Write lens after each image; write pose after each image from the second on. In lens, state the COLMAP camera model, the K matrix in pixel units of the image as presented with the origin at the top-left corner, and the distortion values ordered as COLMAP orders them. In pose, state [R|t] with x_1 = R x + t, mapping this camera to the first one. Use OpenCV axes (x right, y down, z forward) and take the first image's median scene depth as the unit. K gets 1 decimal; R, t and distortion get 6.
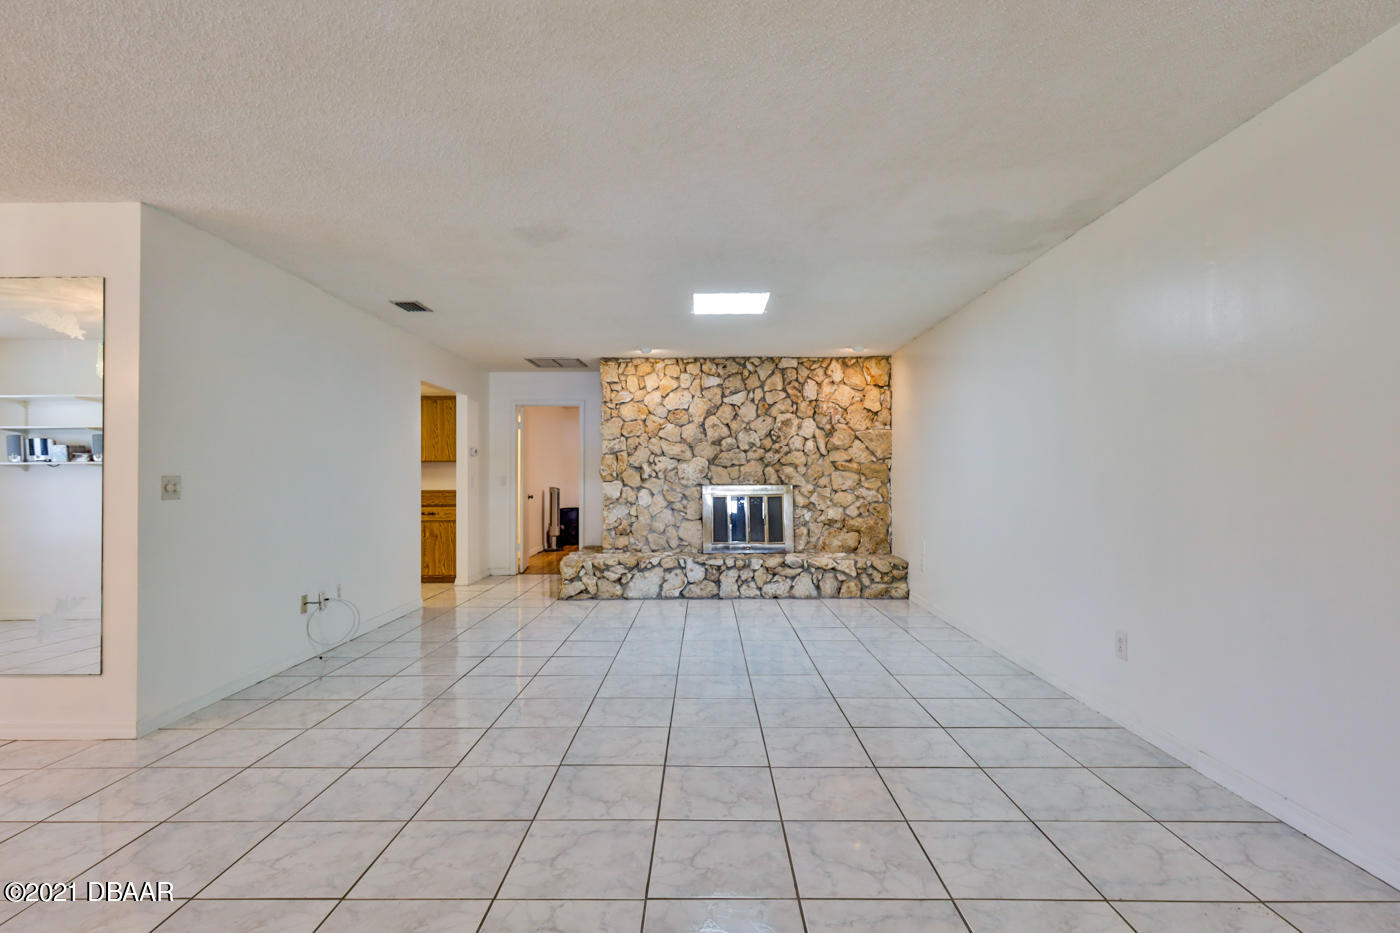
lens RADIAL K [[679.0, 0, 706.0], [0, 679.0, 465.7], [0, 0, 1]] dist [-0.005523, 0.001541]
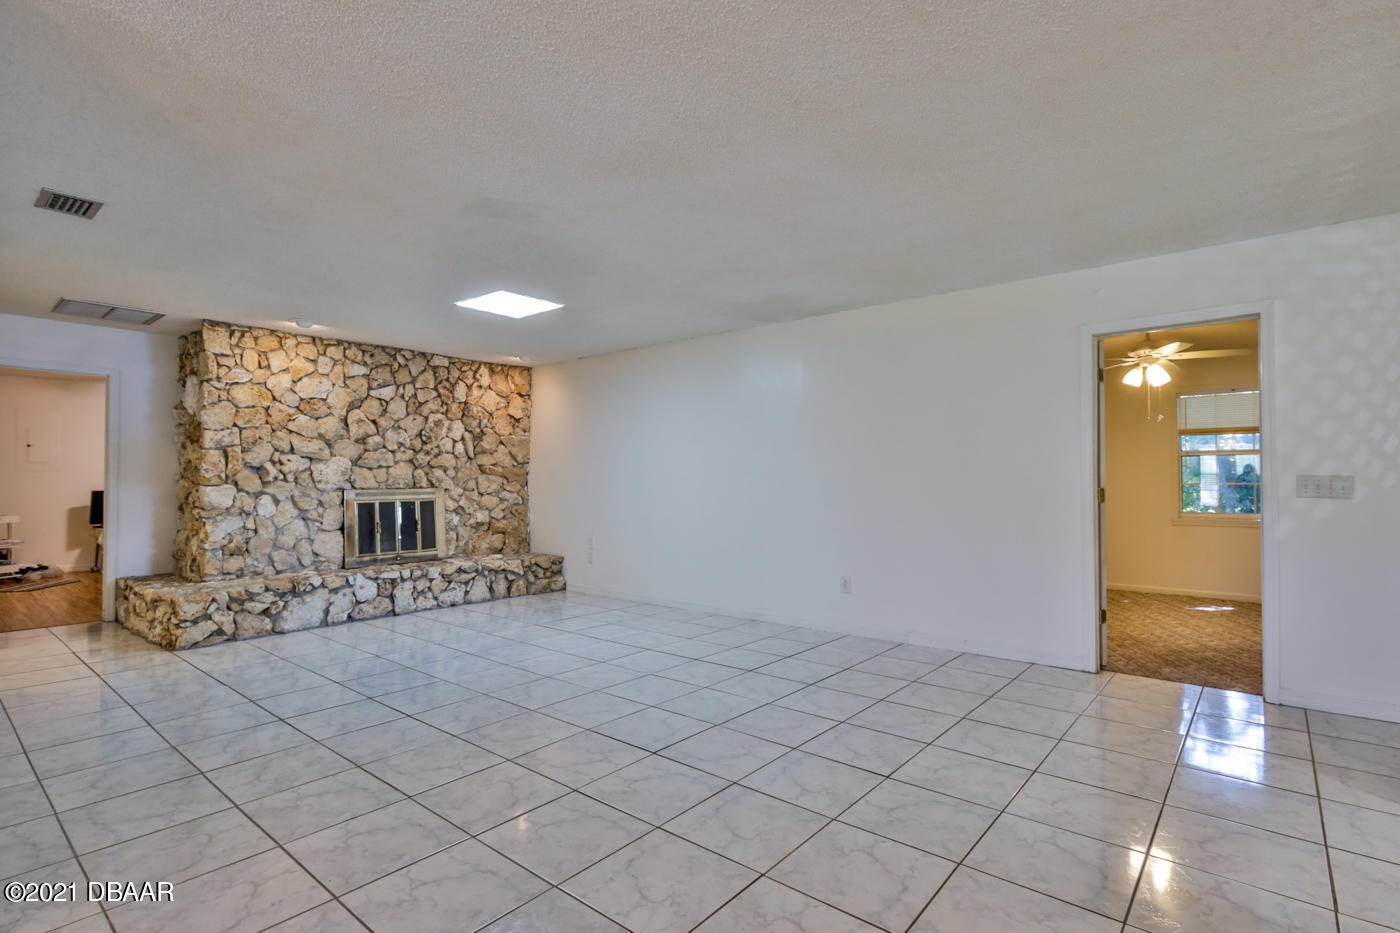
lens RADIAL K [[679.0, 0, 701.6], [0, 679.0, 471.4], [0, 0, 1]] dist [-0.005523, 0.001541]
pose [[0.632948, 0.012903, 0.774087, -0.386509], [-0.015034, 0.999877, -0.004374, 0.002718], [-0.774049, -0.008869, 0.633064, 0.108647]]
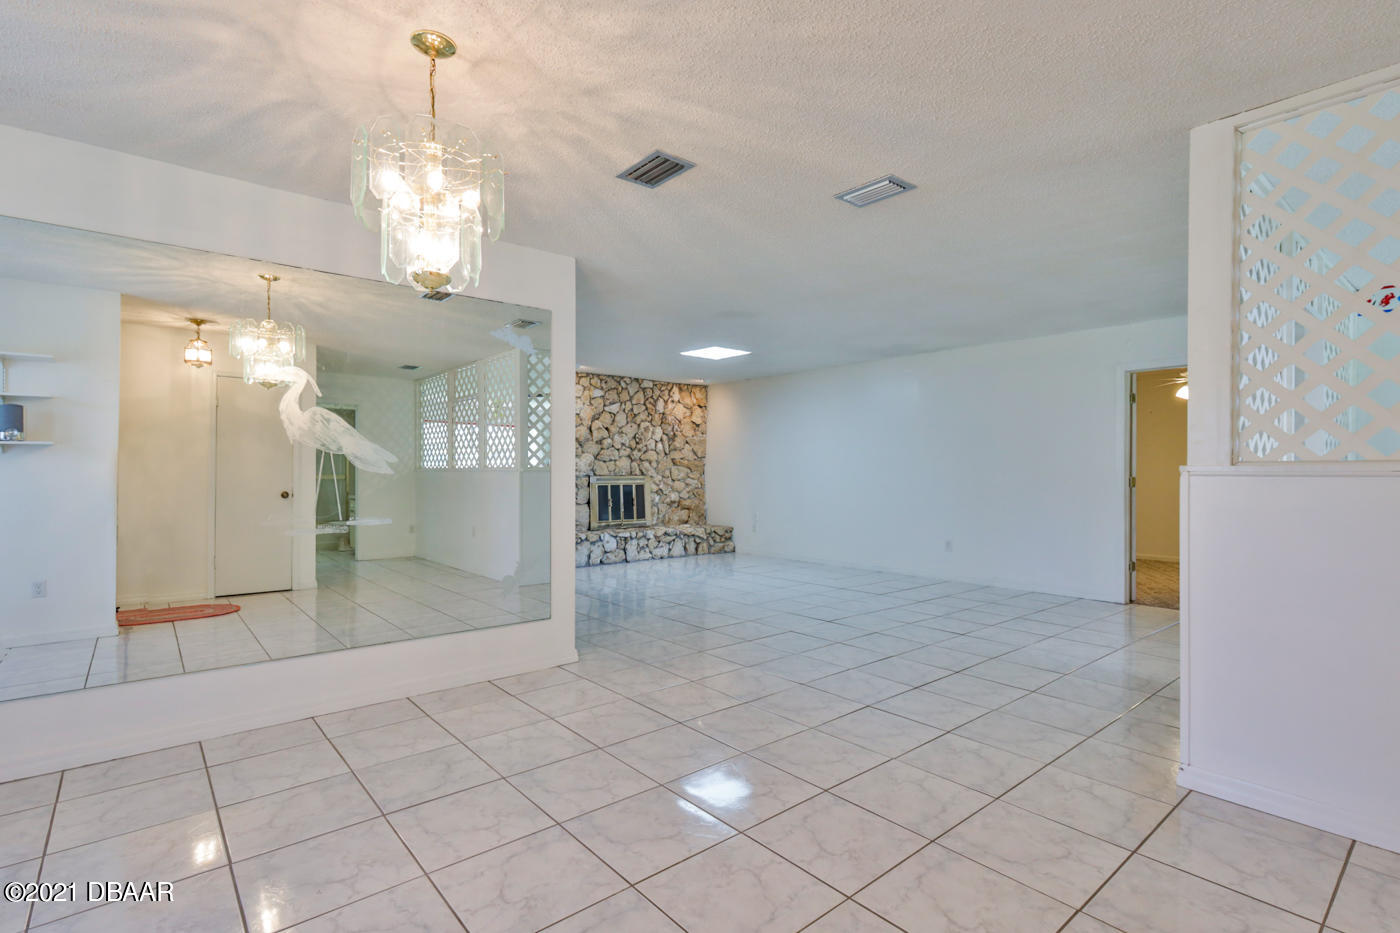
lens RADIAL K [[679.0, 0, 703.7], [0, 679.0, 470.0], [0, 0, 1]] dist [-0.005523, 0.001541]
pose [[0.750527, 0.007791, 0.660794, -0.677025], [-0.018439, 0.999788, 0.009155, 0.002532], [-0.660583, -0.019056, 0.750511, -0.072508]]
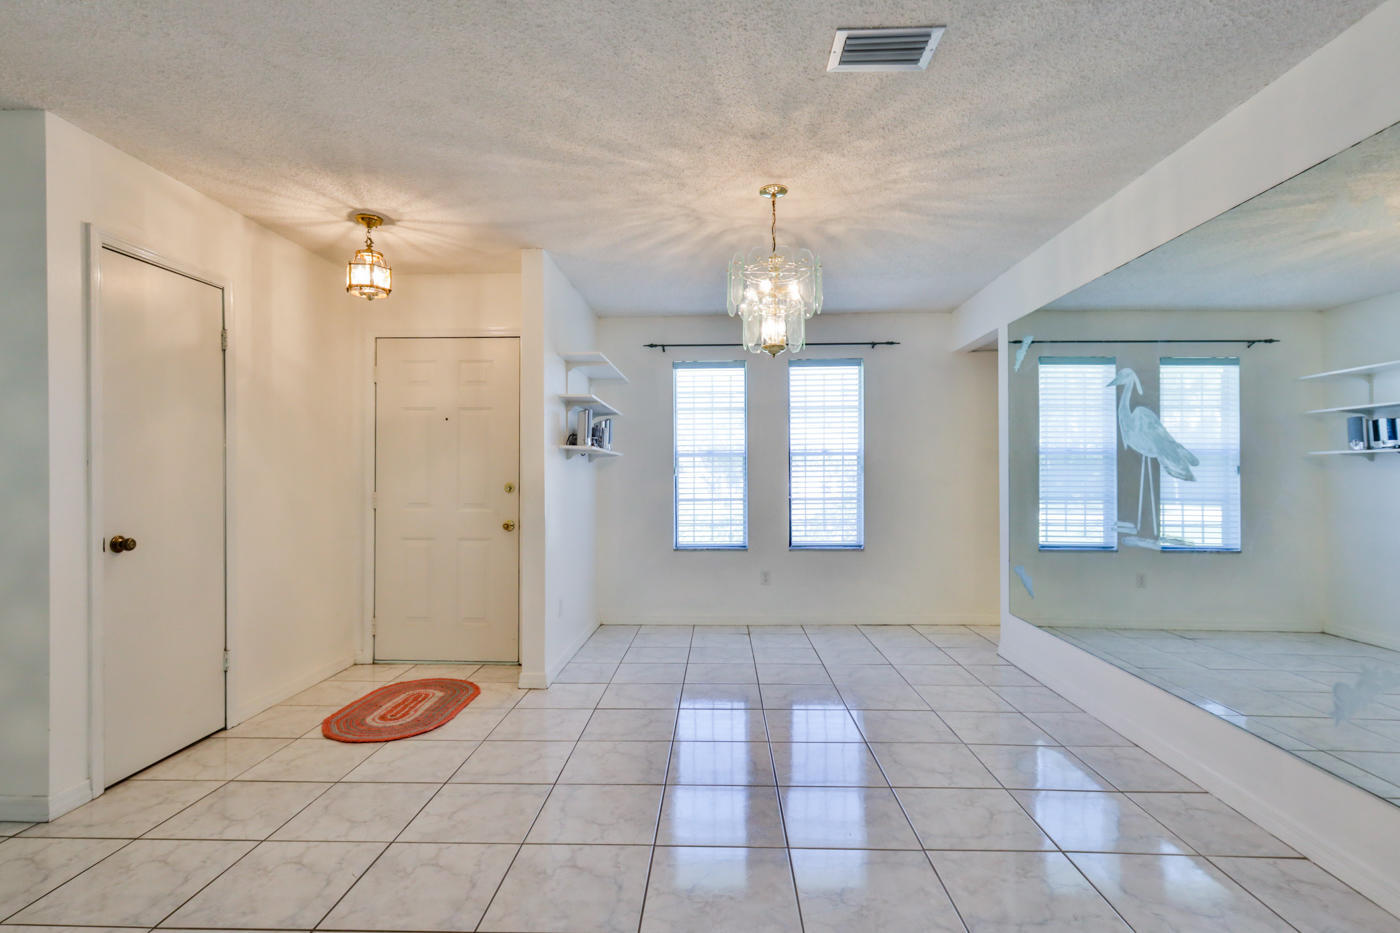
lens RADIAL K [[679.0, 0, 685.9], [0, 679.0, 472.3], [0, 0, 1]] dist [-0.005523, 0.001541]
pose [[-0.040866, 0.004315, -0.999155, -0.139662], [0.020162, 0.999791, 0.003493, 0.002199], [0.998961, -0.020002, -0.040944, 0.182205]]
